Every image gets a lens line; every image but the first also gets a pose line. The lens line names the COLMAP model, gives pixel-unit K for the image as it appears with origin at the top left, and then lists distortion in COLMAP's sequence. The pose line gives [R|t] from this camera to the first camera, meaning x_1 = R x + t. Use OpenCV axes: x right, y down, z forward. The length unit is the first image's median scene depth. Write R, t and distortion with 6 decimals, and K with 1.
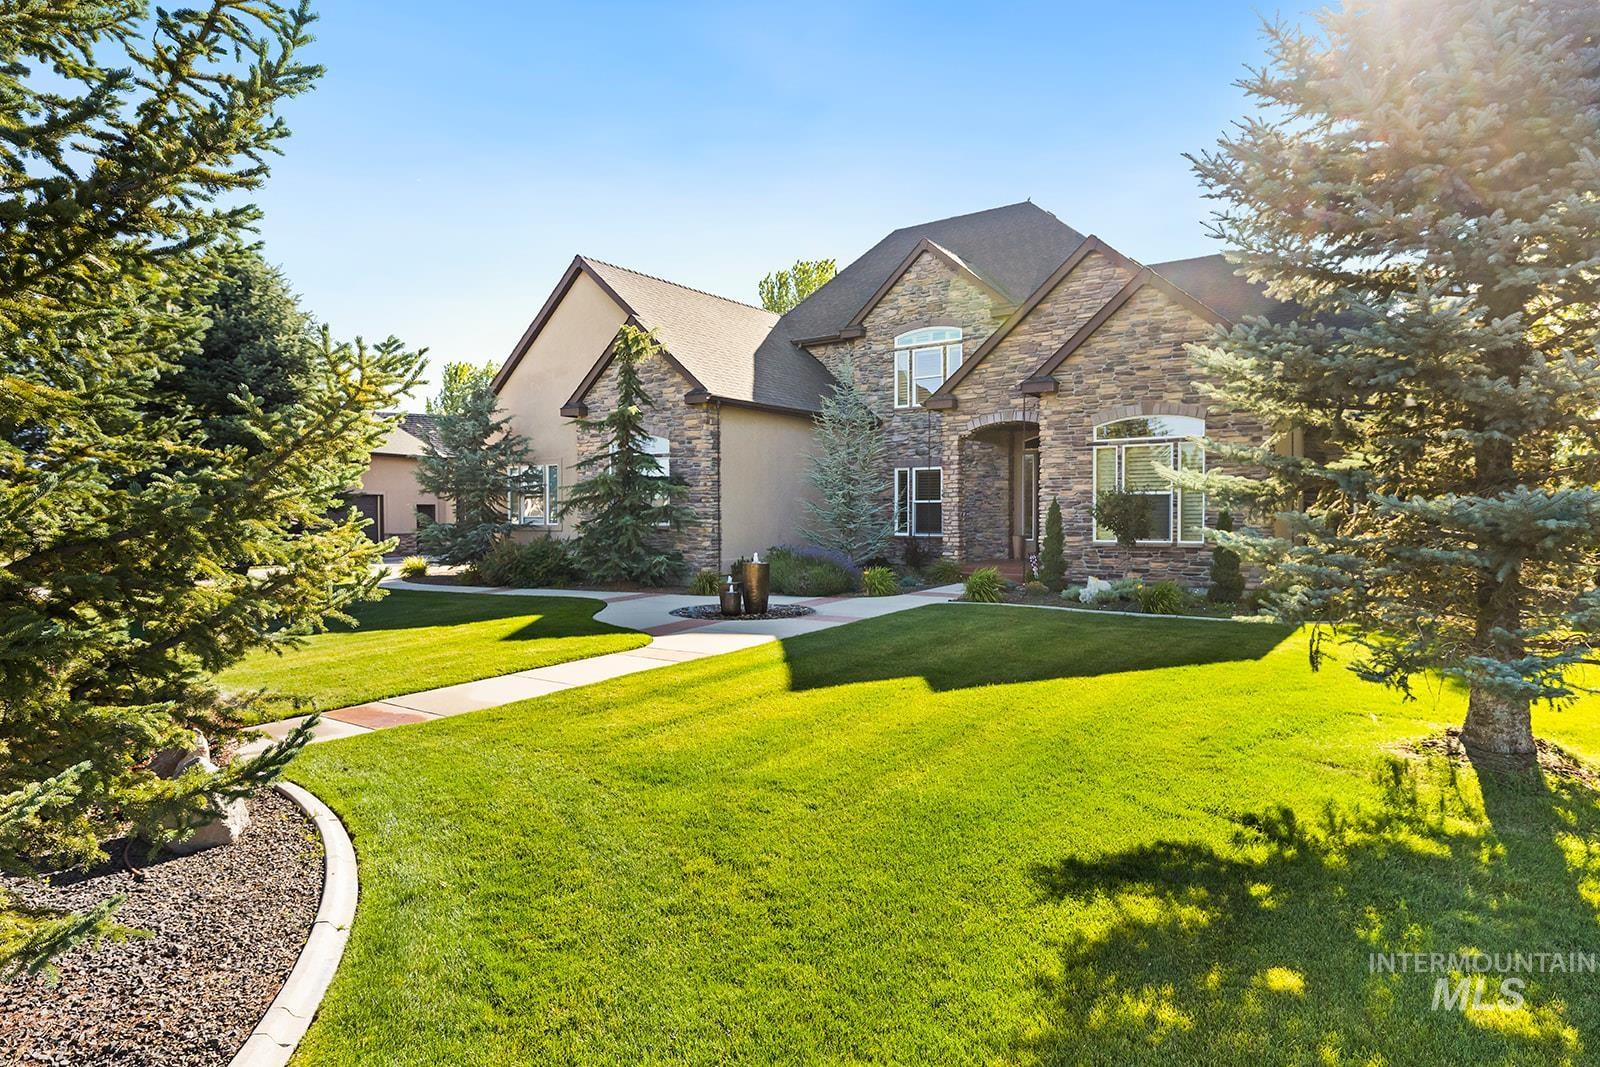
lens RADIAL K [[899.1, 0, 800.0], [0, 899.1, 533.5], [0, 0, 1]] dist [0.000618, 0.000269]
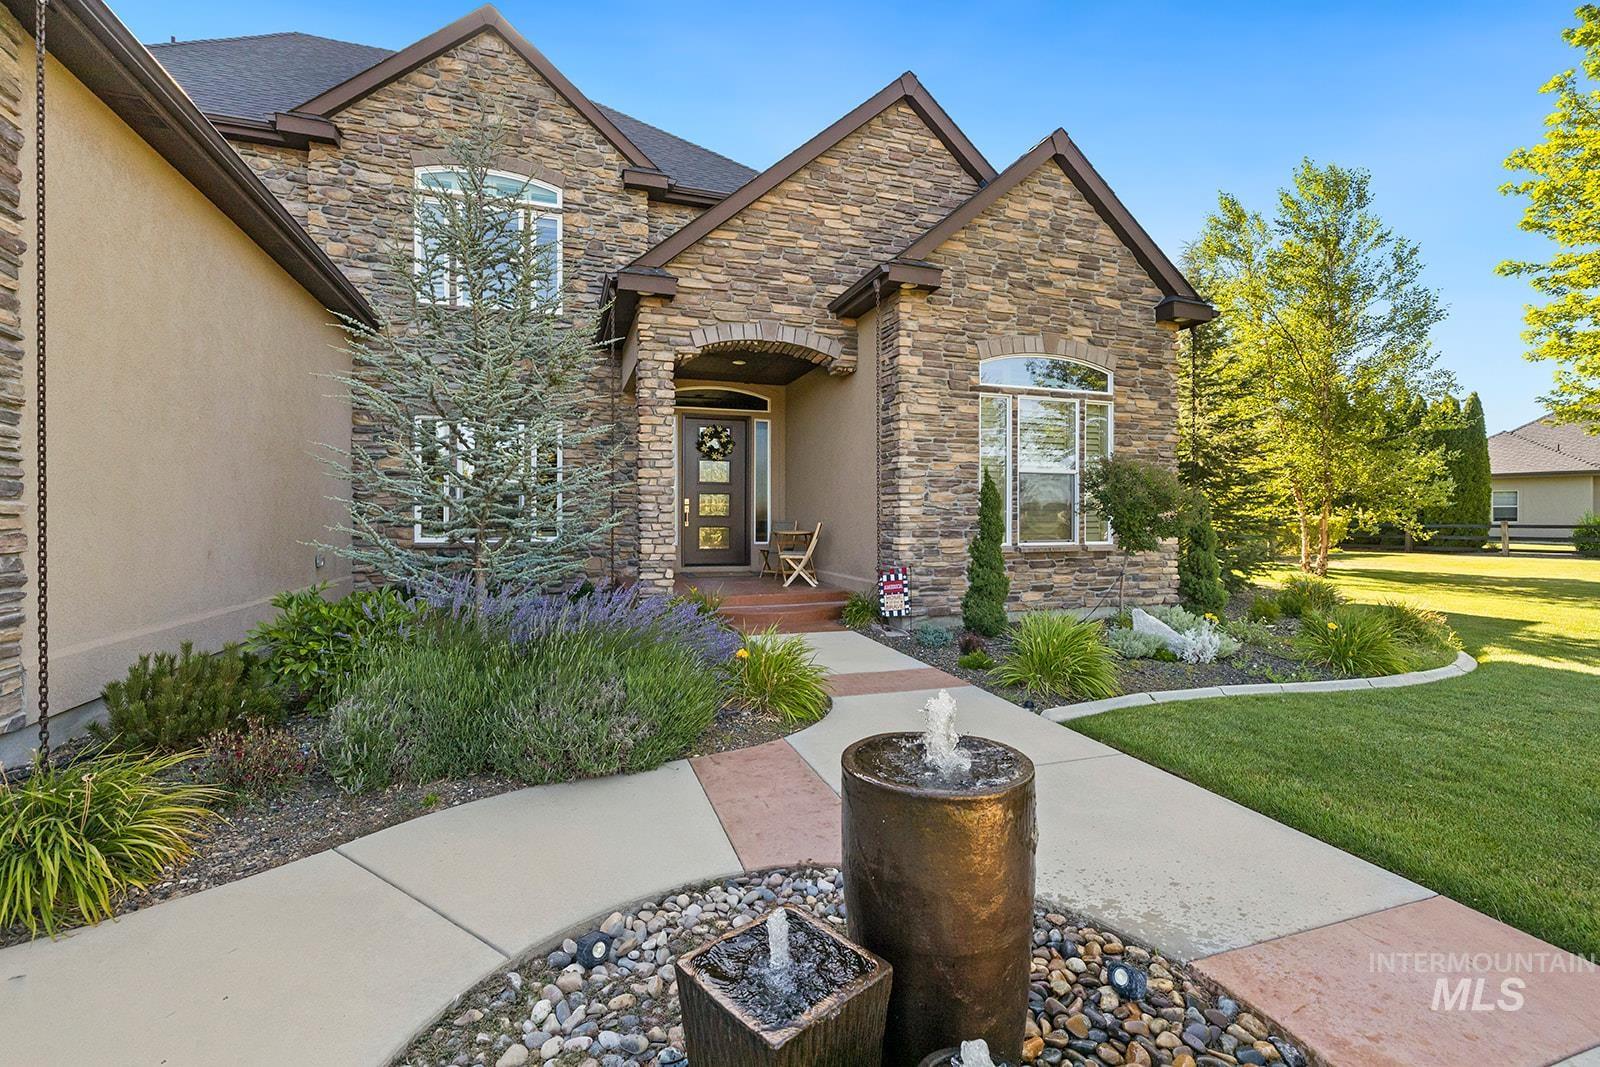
lens RADIAL K [[703.4, 0, 800.0], [0, 703.4, 533.5], [0, 0, 1]] dist [-0.001726, -0.000262]
pose [[0.580026, -0.005933, 0.814576, -0.127437], [0.013196, 0.999911, -0.002113, -0.000042], [-0.814491, 0.011975, 0.580052, 0.735905]]
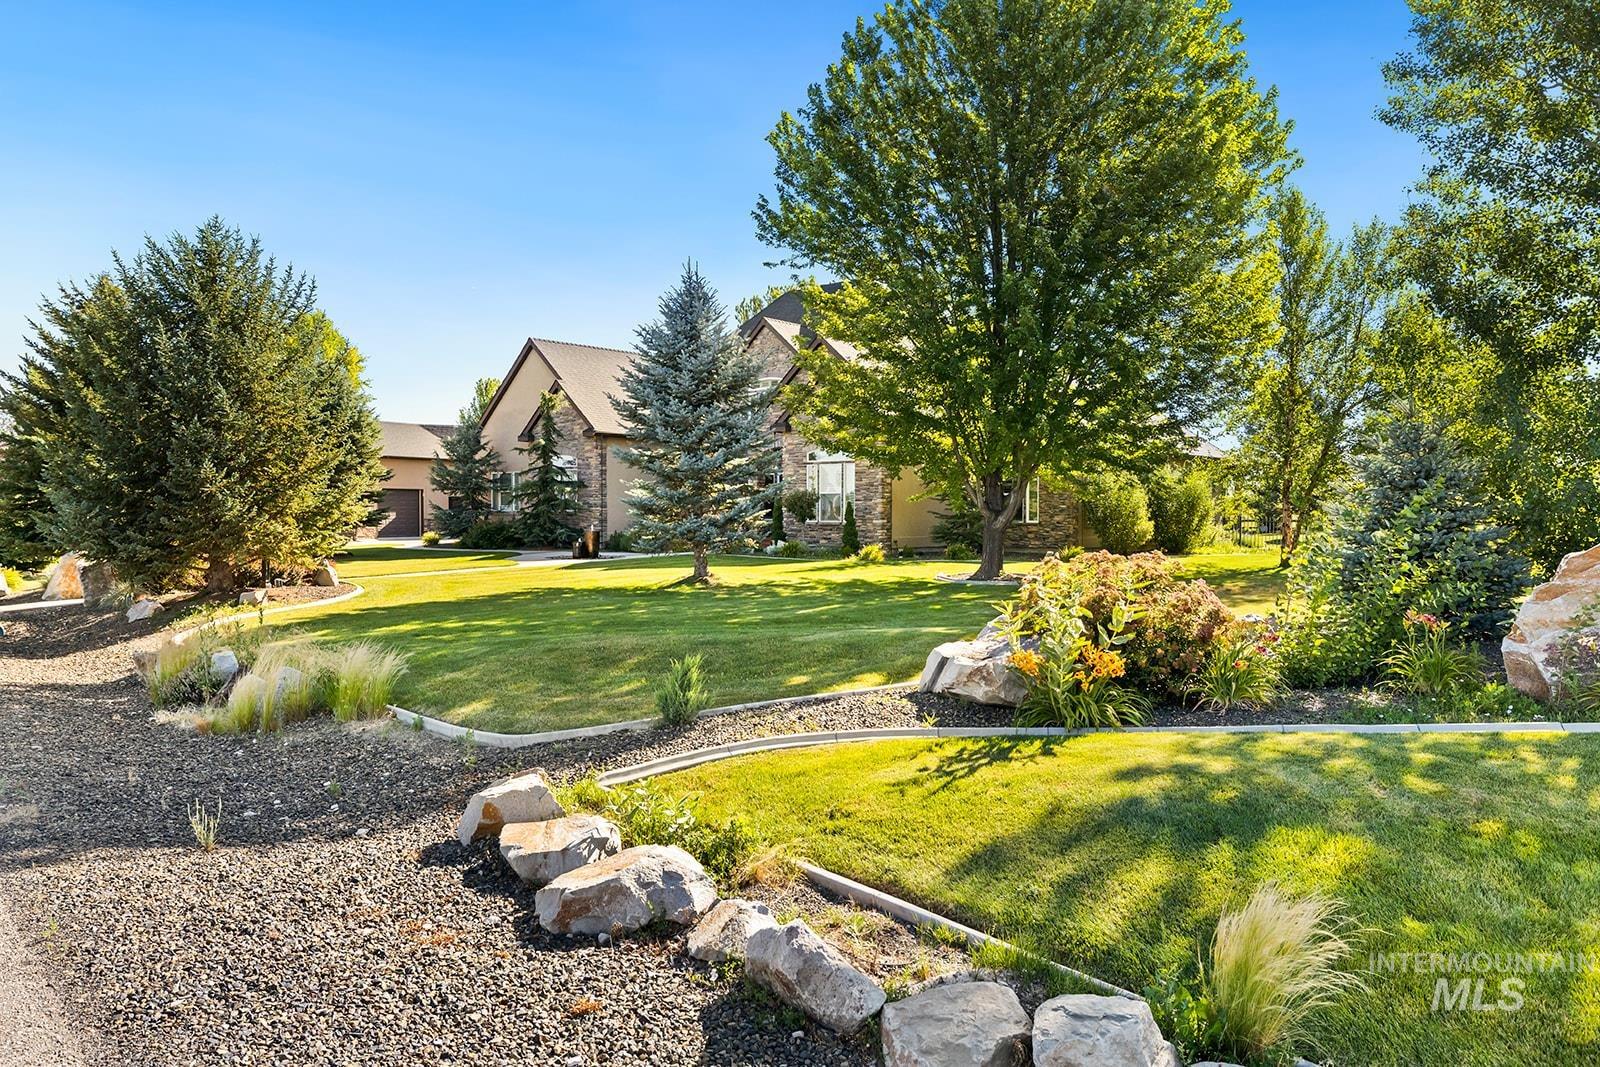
lens RADIAL K [[1101.6, 0, 798.8], [0, 1101.6, 506.0], [0, 0, 1]] dist [0.000652, -0.000715]
pose [[0.991134, 0.004945, -0.132771, 0.524081], [-0.007910, 0.999731, -0.021810, 0.021723], [0.132627, 0.022667, 0.990907, -0.921178]]
